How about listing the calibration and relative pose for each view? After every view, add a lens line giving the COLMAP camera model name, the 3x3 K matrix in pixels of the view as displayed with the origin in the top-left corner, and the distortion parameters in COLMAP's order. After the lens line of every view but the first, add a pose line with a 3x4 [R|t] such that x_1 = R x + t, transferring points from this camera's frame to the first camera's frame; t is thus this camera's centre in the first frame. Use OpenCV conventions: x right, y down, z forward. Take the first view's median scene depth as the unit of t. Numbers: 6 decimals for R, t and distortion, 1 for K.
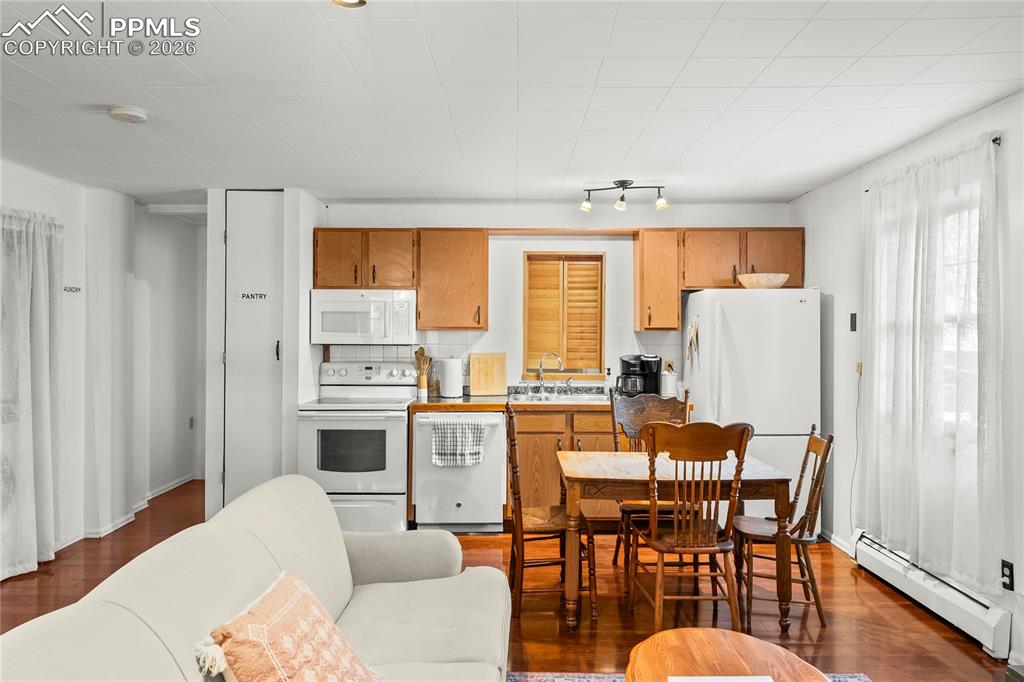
lens RADIAL K [[707.1, 0, 507.5], [0, 707.1, 328.9], [0, 0, 1]] dist [-0.005900, -0.002422]
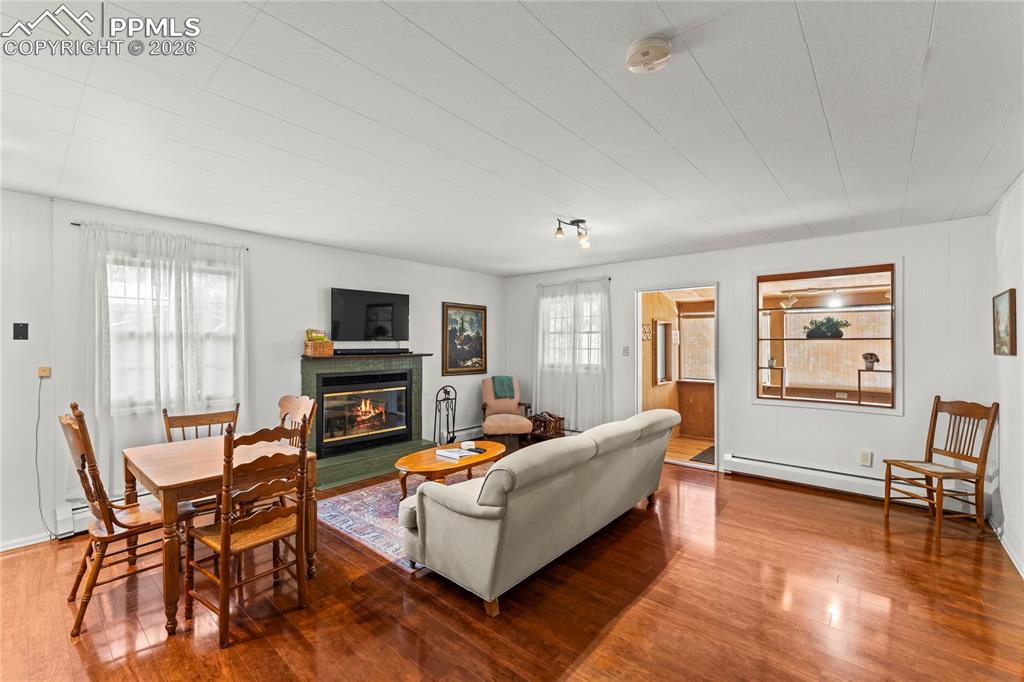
lens RADIAL K [[421.6, 0, 512.0], [0, 421.6, 341.0], [0, 0, 1]] dist [0.001022, 0.000032]
pose [[-0.762164, -0.000704, 0.647383, -0.433335], [-0.004516, 0.999981, -0.004229, 0.003860], [-0.647368, -0.006147, -0.762153, 0.876196]]
